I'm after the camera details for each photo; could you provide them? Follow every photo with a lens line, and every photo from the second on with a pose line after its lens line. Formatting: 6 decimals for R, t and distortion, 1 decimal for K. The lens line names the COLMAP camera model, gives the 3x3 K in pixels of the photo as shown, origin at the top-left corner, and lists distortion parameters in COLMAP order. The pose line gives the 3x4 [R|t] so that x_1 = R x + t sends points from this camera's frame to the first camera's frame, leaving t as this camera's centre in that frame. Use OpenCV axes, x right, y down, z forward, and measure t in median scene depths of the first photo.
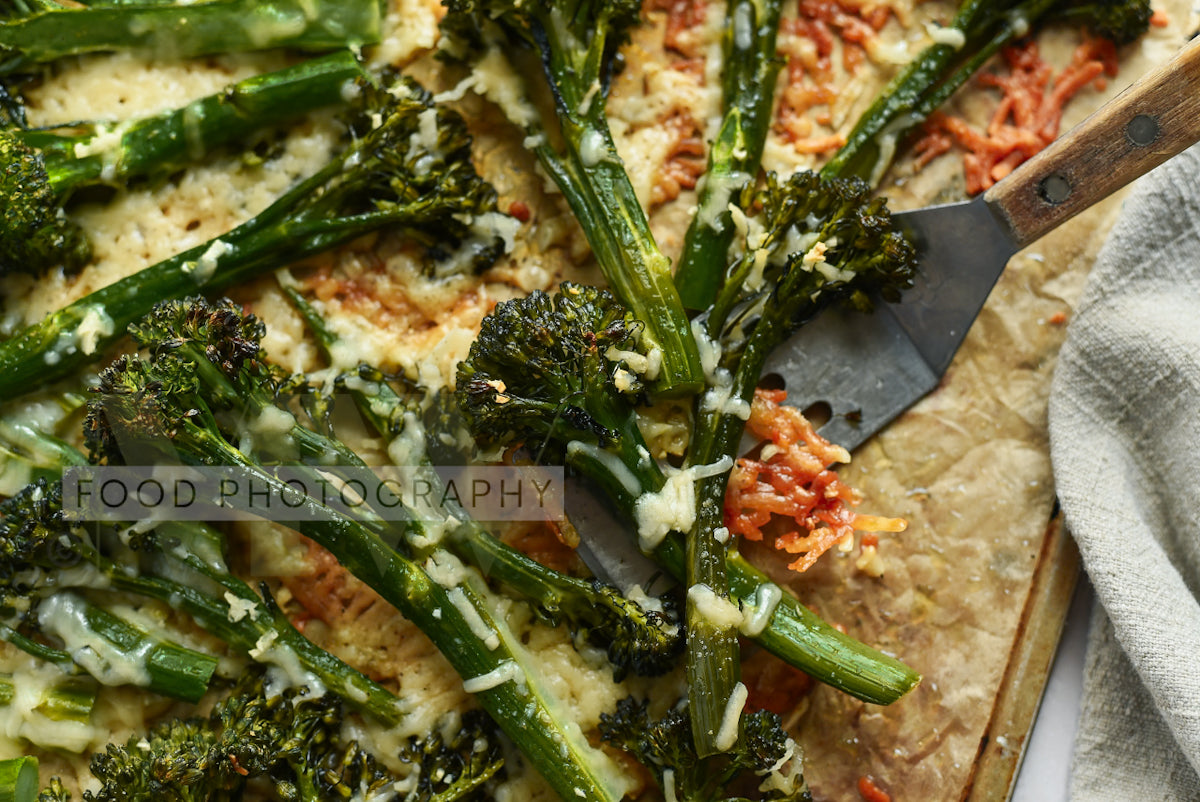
lens RADIAL K [[1910.5, 0, 632.0], [0, 1910.5, 392.9], [0, 0, 1]] dist [-0.156244, 0.000000]
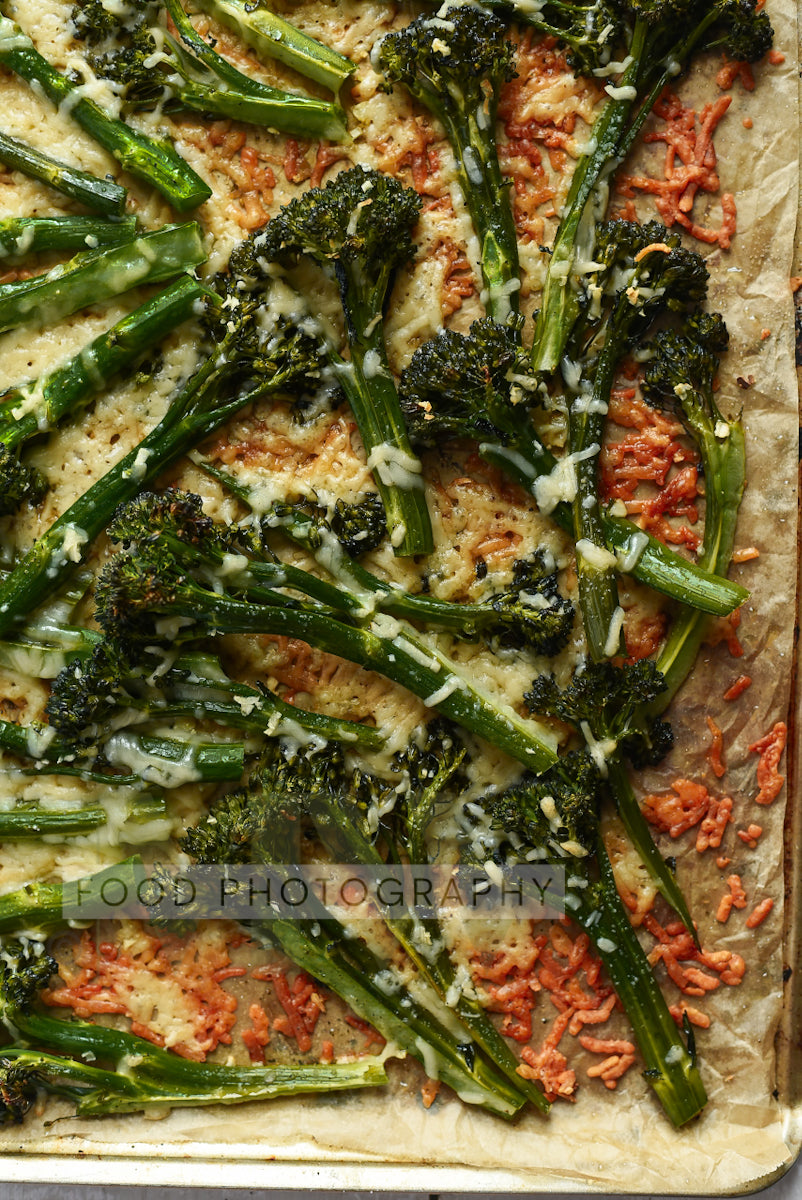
lens RADIAL K [[1910.5, 0, 412.1], [0, 1910.5, 599.9], [0, 0, 1]] dist [-0.156244, 0.000000]
pose [[0.954372, -0.298363, -0.012406, -0.054083], [0.295627, 0.938121, 0.180370, -0.164203], [-0.042178, -0.175807, 0.983521, -0.327960]]
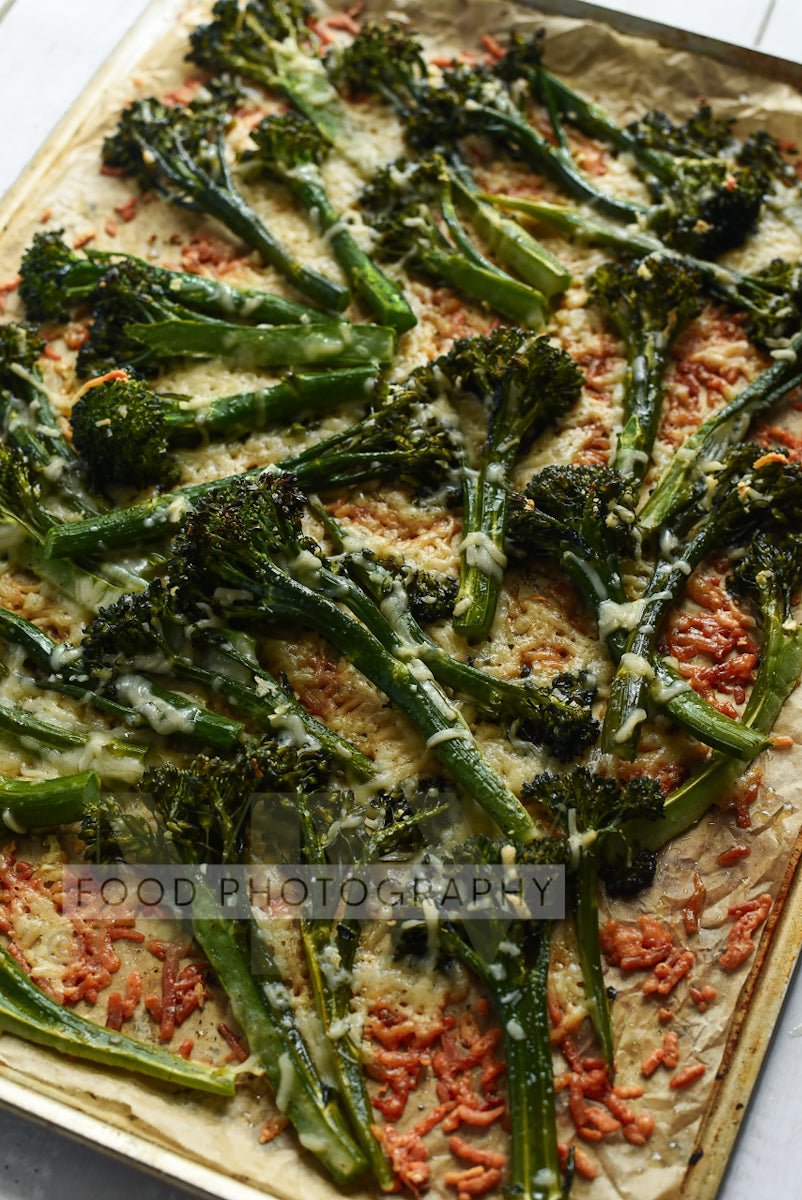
lens RADIAL K [[1910.5, 0, 413.0], [0, 1910.5, 607.0], [0, 0, 1]] dist [-0.156244, 0.000000]
pose [[0.997054, 0.054108, -0.054362, -0.026594], [-0.071545, 0.911550, -0.404917, 0.599580], [0.027644, 0.407613, 0.912736, -0.280337]]
